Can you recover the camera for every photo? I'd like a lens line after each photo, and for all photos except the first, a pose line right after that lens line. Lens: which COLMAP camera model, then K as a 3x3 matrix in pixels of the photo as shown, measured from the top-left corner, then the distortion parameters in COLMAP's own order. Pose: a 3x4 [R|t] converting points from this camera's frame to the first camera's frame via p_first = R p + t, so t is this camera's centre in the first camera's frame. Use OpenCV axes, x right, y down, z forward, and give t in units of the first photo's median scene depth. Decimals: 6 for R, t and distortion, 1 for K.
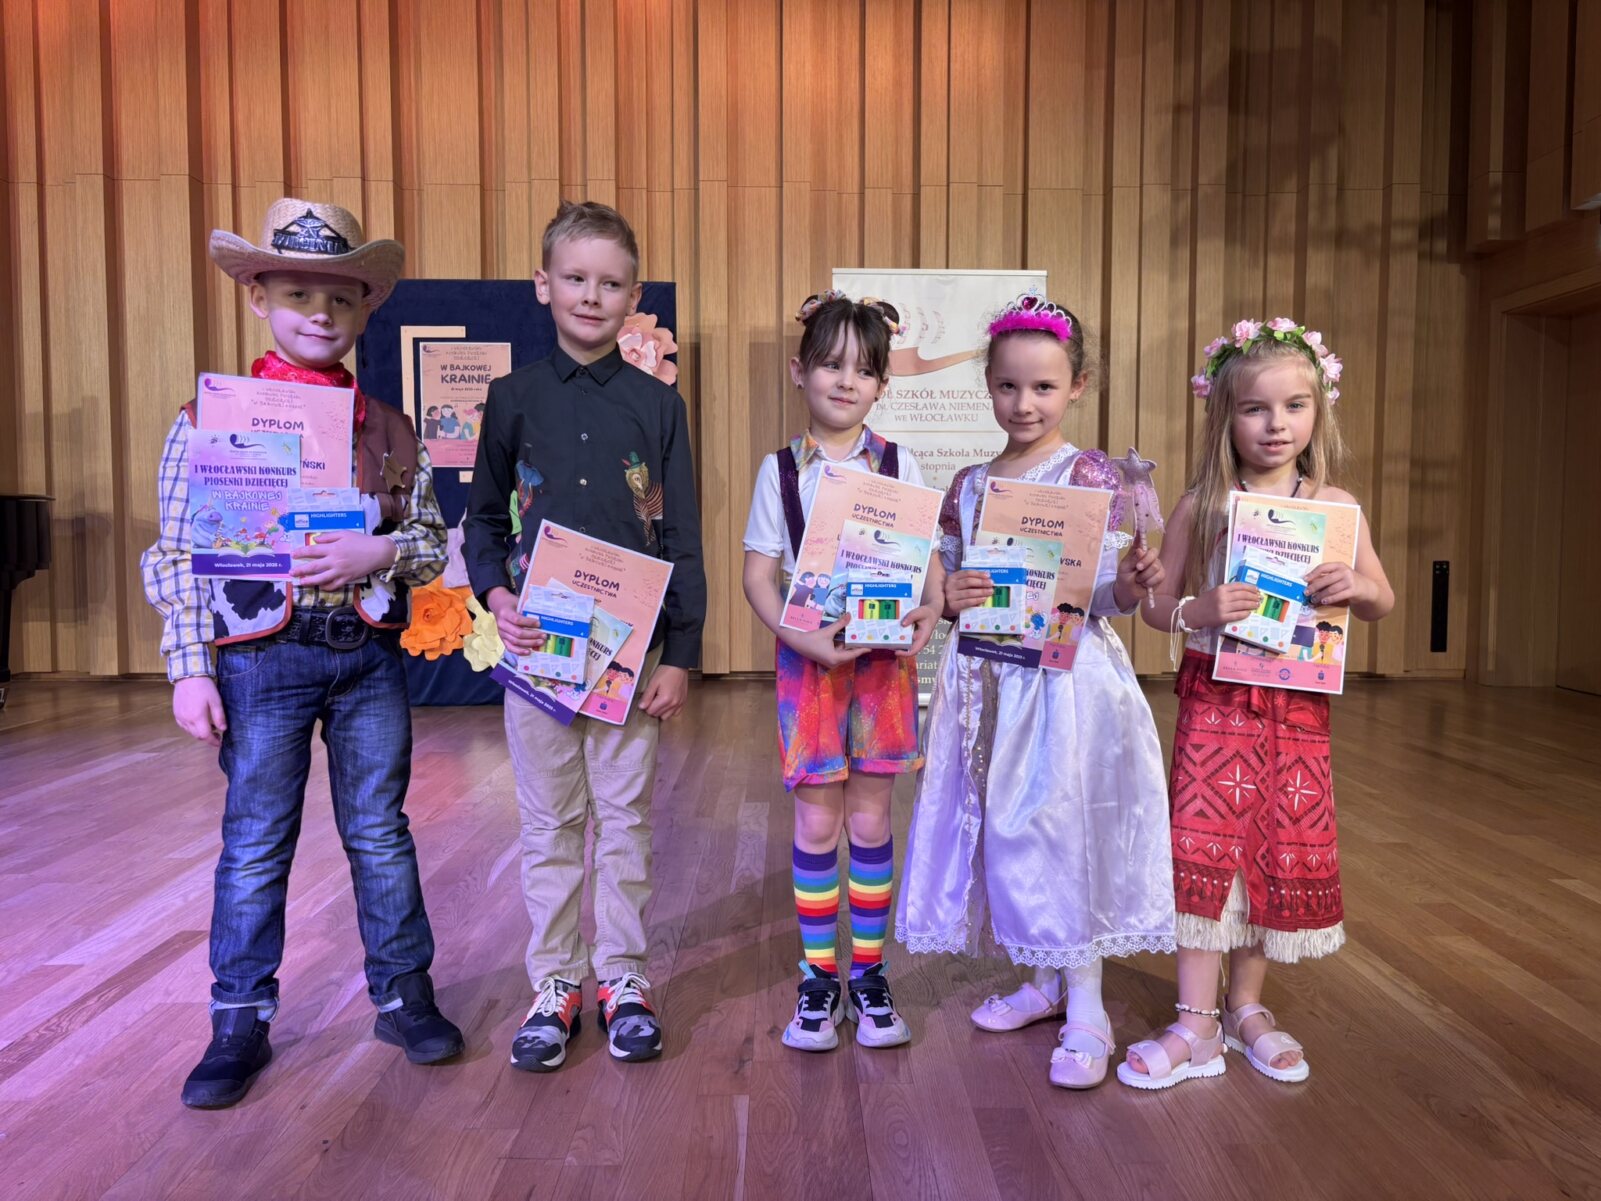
lens RADIAL K [[1222.0, 0, 823.6], [0, 1222.0, 603.7], [0, 0, 1]] dist [0.028635, -0.009557]
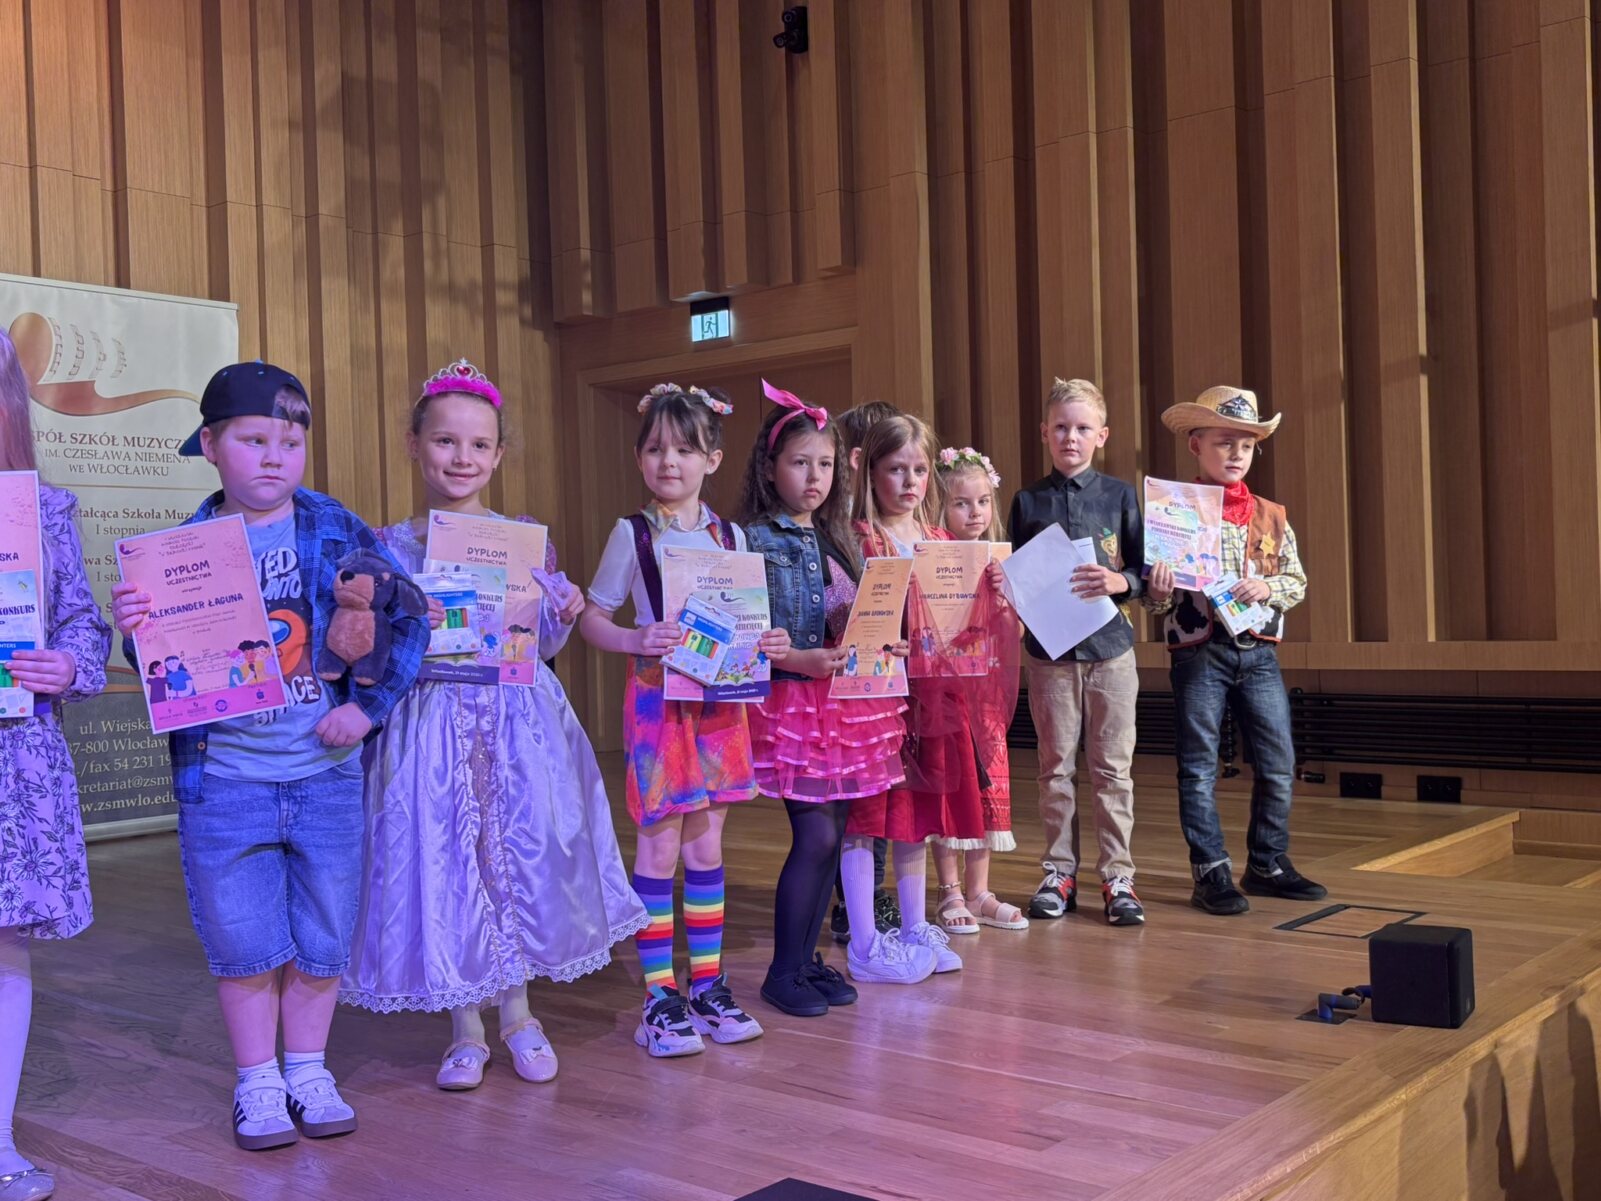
lens RADIAL K [[1788.9, 0, 792.9], [0, 1788.9, 597.3], [0, 0, 1]] dist [0.014900, 0.055494]
pose [[0.653998, -0.019605, 0.756242, -0.501970], [0.072221, 0.996716, -0.036617, 0.004002], [-0.753041, 0.078564, 0.653267, -0.079439]]
